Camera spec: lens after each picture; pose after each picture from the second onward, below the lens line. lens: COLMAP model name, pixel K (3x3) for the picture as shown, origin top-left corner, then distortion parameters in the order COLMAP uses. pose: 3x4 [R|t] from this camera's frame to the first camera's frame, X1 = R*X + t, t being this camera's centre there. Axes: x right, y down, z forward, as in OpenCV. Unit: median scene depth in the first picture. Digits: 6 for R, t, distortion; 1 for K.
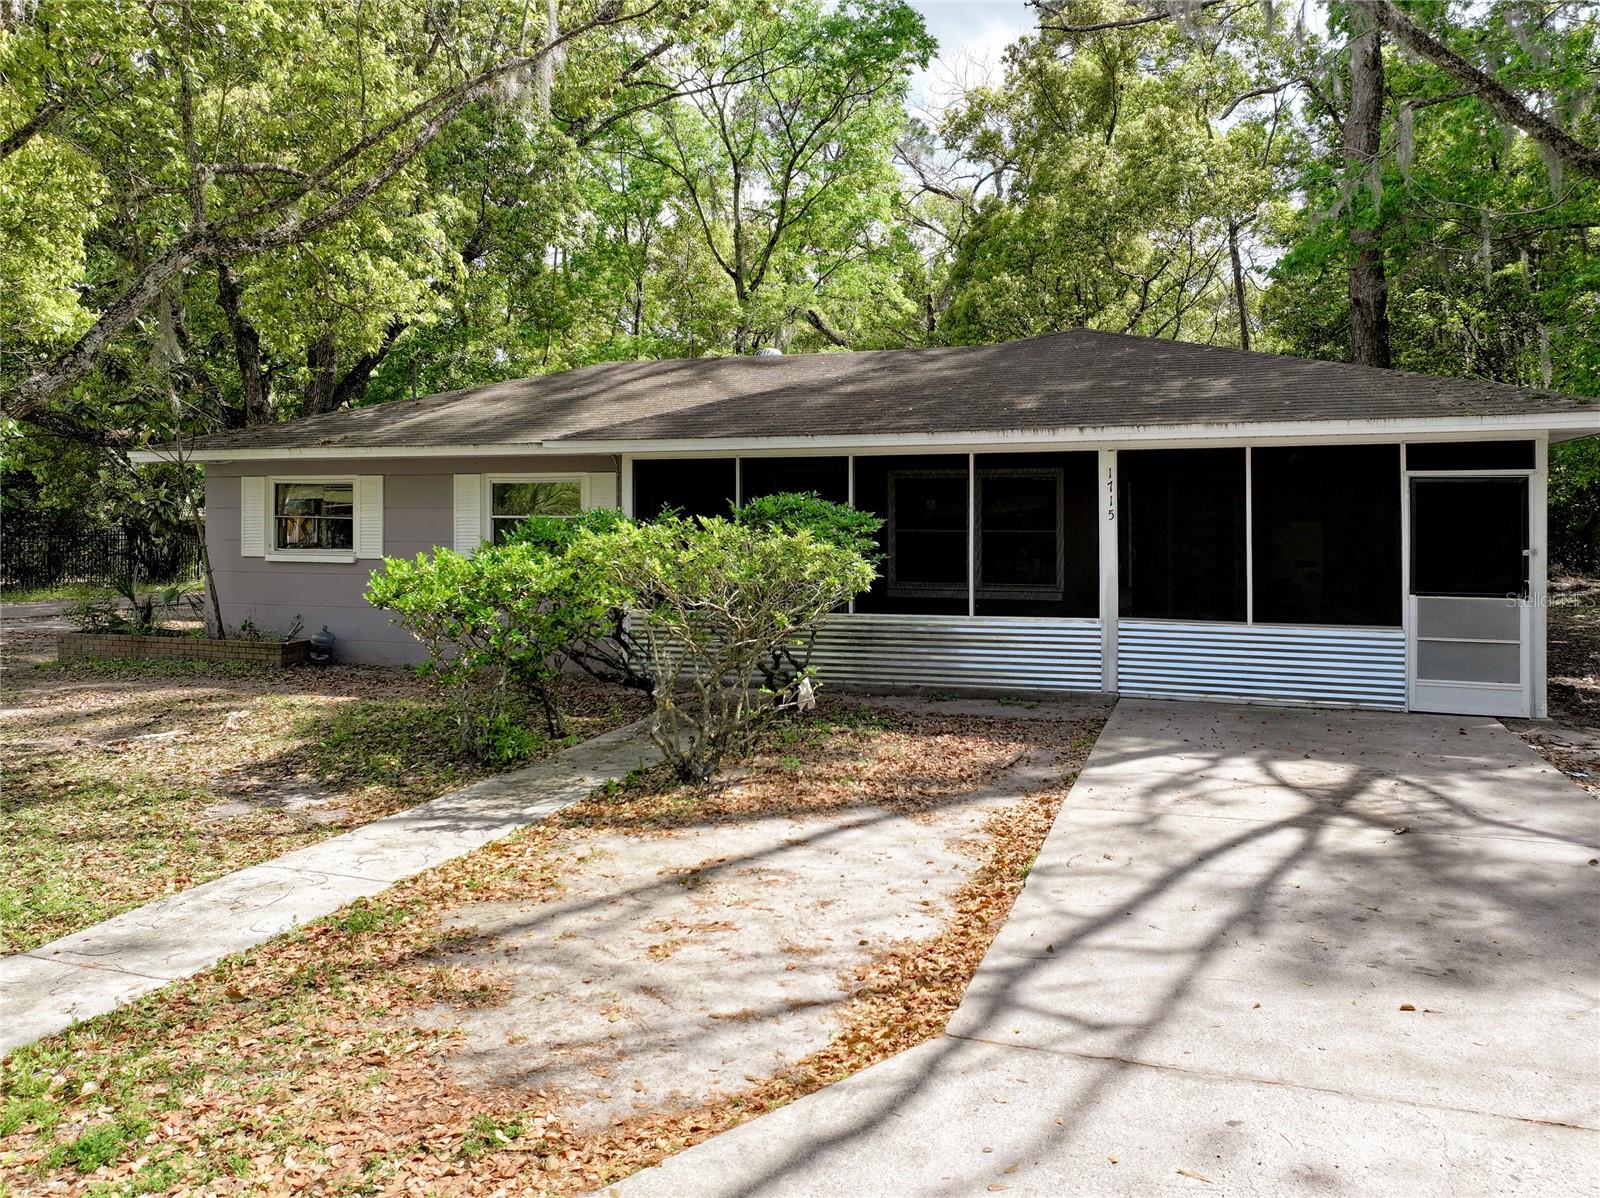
lens RADIAL K [[1122.4, 0, 815.4], [0, 1122.4, 546.0], [0, 0, 1]] dist [-0.009543, -0.011357]
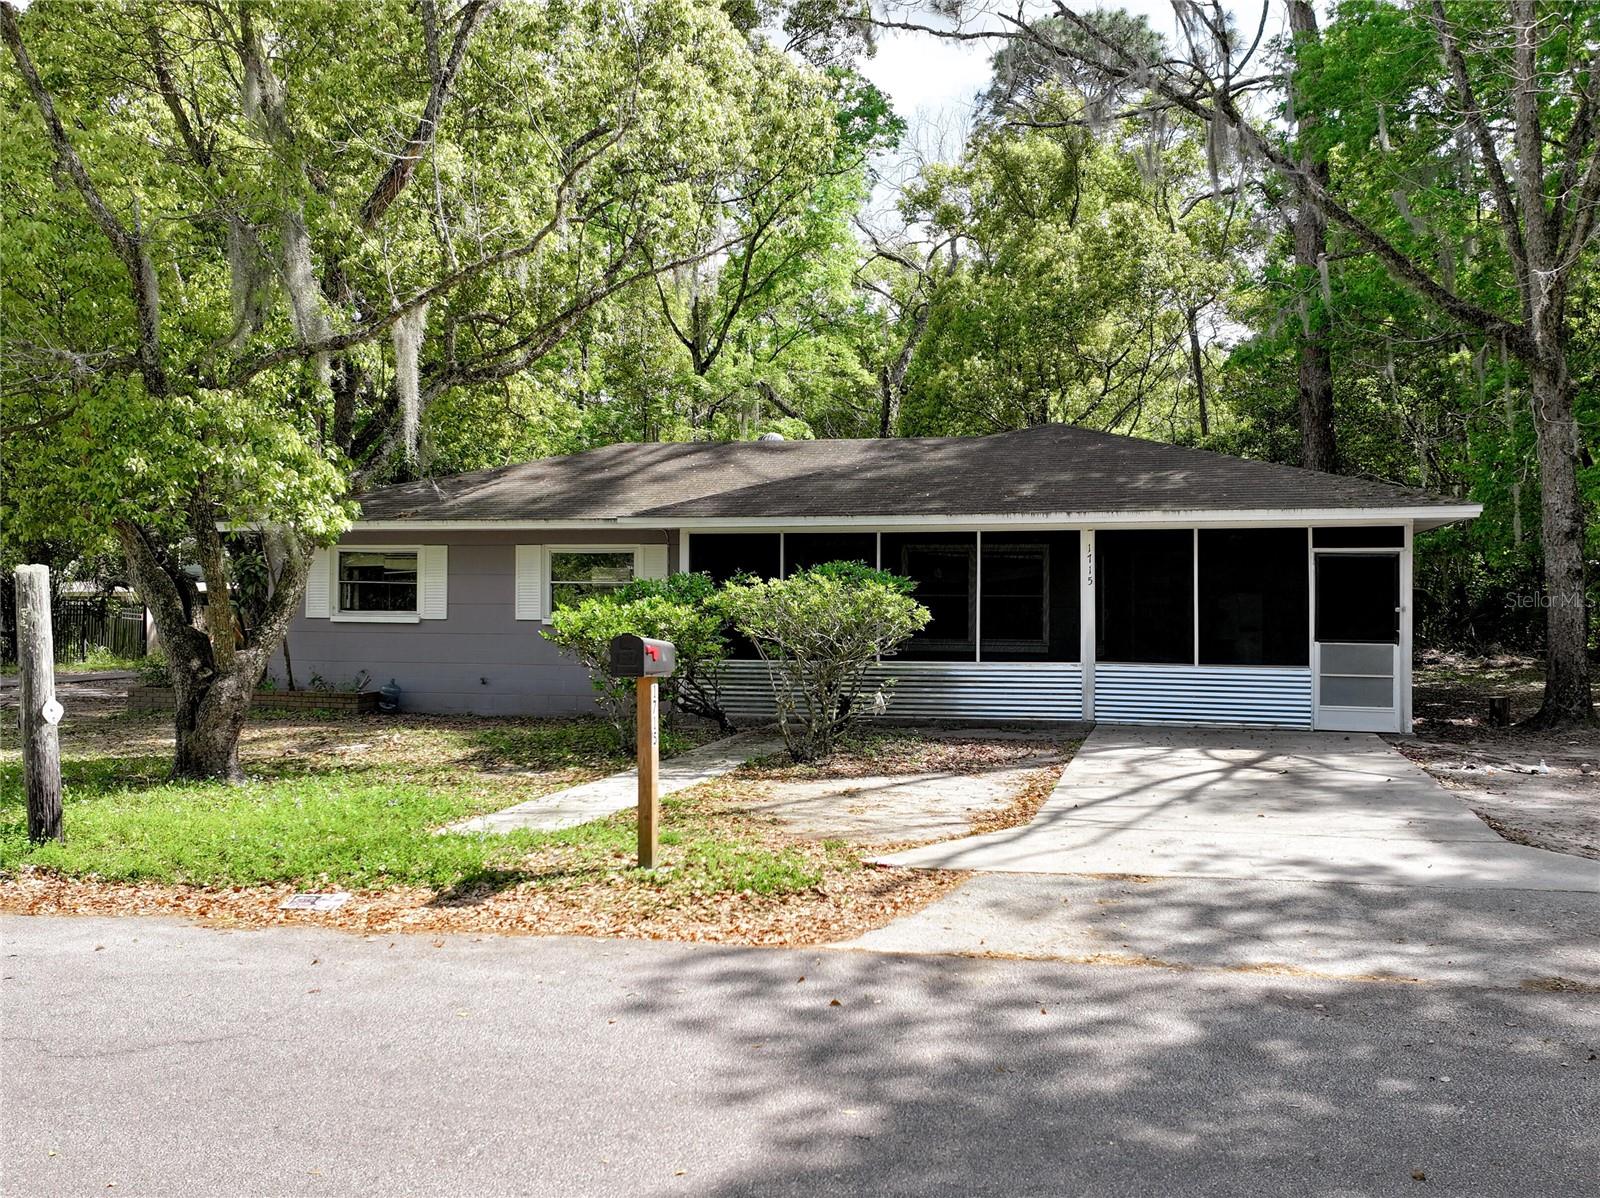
lens RADIAL K [[1381.4, 0, 794.8], [0, 1381.4, 633.0], [0, 0, 1]] dist [0.013338, -0.093815]
pose [[0.997351, 0.005411, 0.072537, -0.184563], [-0.004818, 0.999954, -0.008351, 0.046325], [-0.072578, 0.007979, 0.997331, -0.540407]]
